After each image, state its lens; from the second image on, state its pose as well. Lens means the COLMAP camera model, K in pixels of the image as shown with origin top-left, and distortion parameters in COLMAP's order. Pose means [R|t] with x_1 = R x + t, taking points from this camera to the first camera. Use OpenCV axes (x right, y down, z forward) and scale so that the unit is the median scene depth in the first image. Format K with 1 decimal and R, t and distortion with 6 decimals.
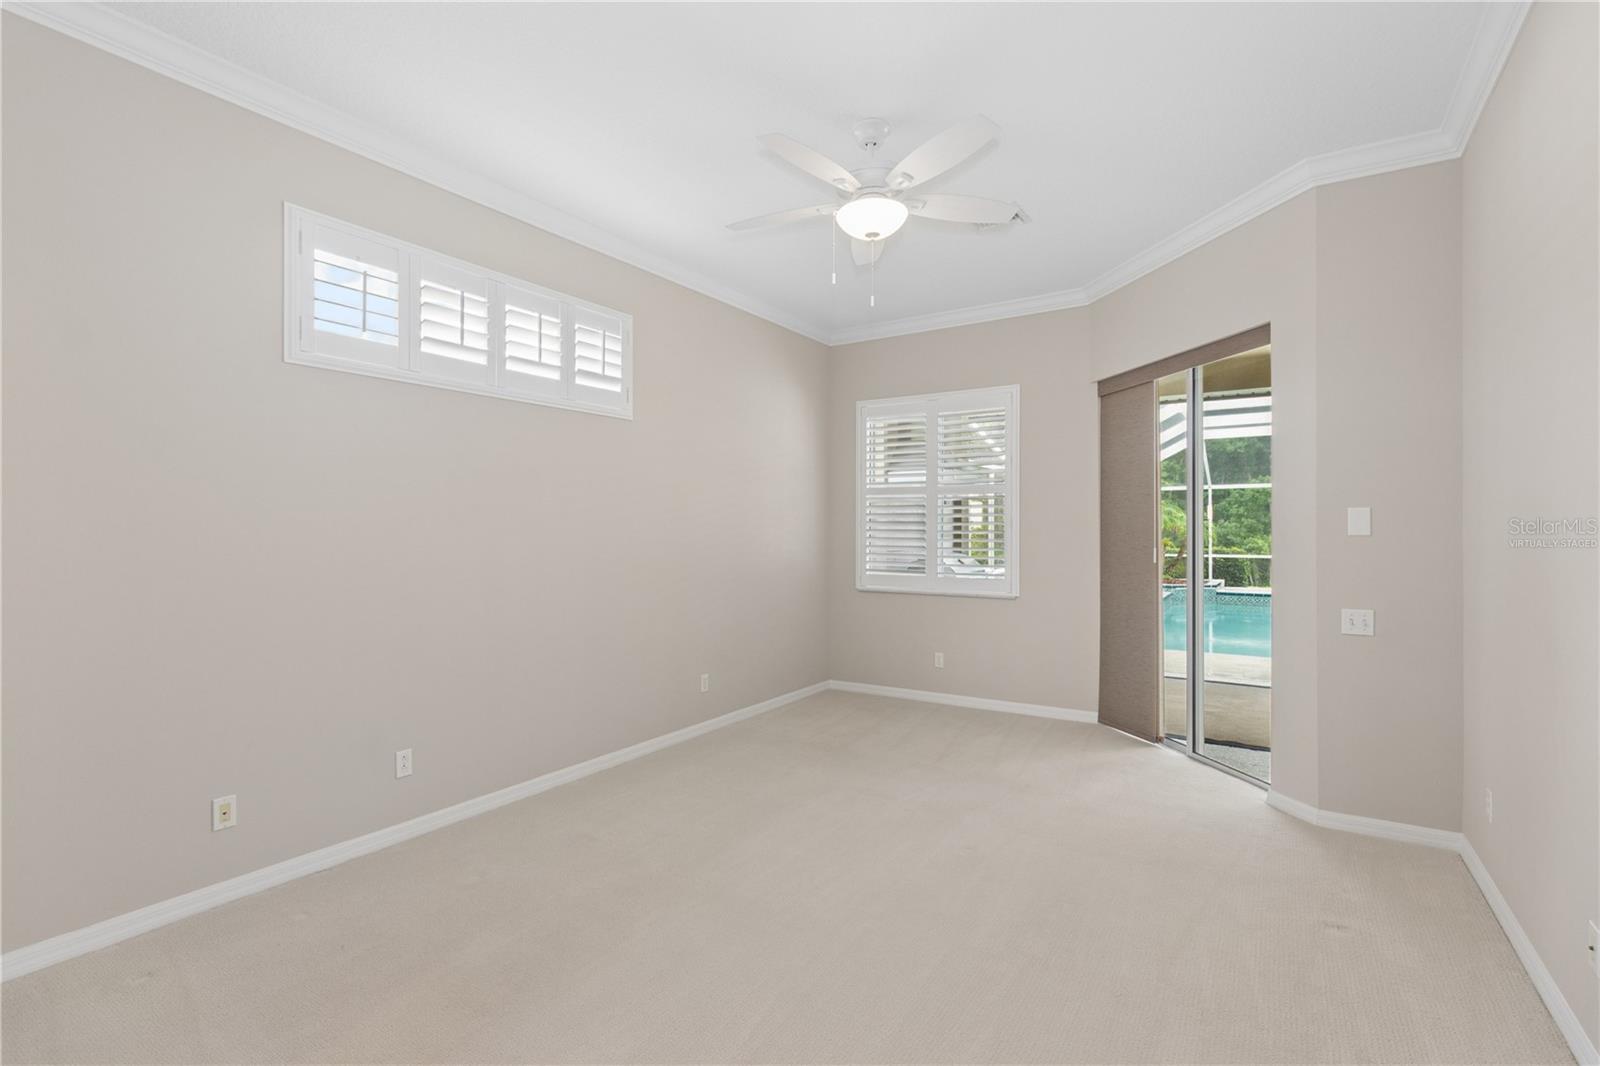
lens RADIAL K [[750.1, 0, 797.9], [0, 750.1, 541.3], [0, 0, 1]] dist [0.003940, 0.000823]
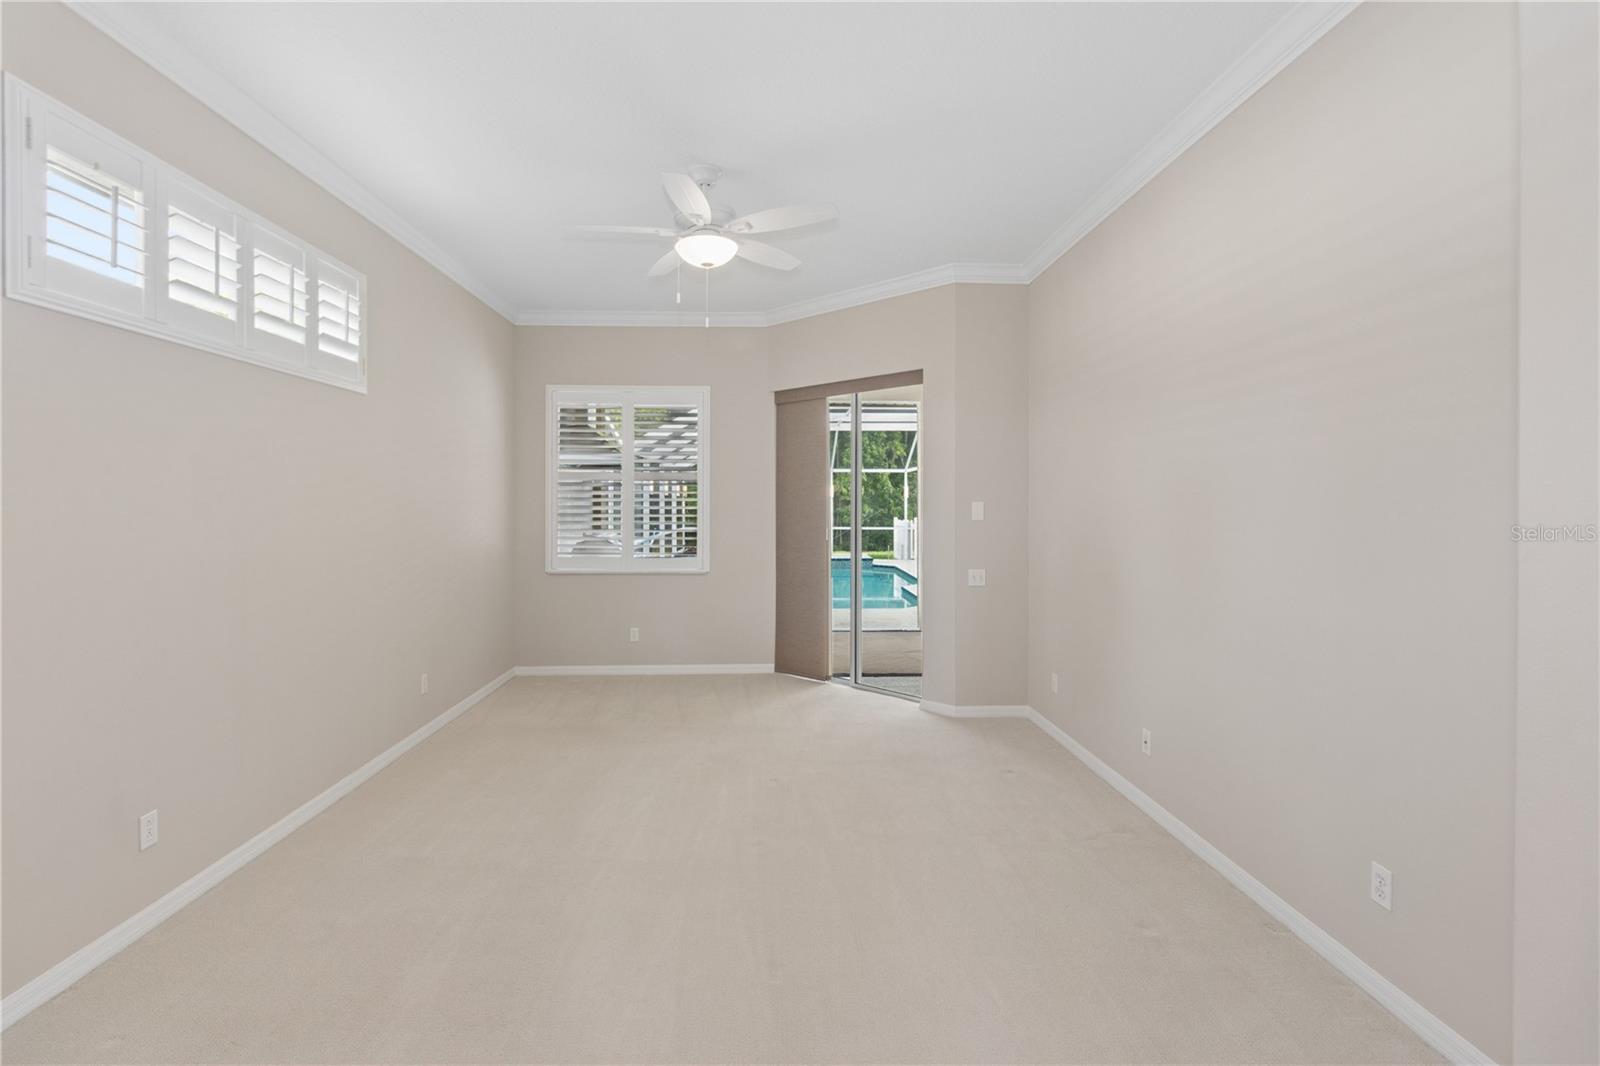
lens RADIAL K [[747.2, 0, 799.8], [0, 747.2, 519.1], [0, 0, 1]] dist [0.002156, 0.000278]
pose [[0.814572, -0.010104, 0.579975, -0.331387], [0.006729, 0.999946, 0.007971, -0.019407], [-0.580024, -0.002591, 0.814595, -0.011384]]
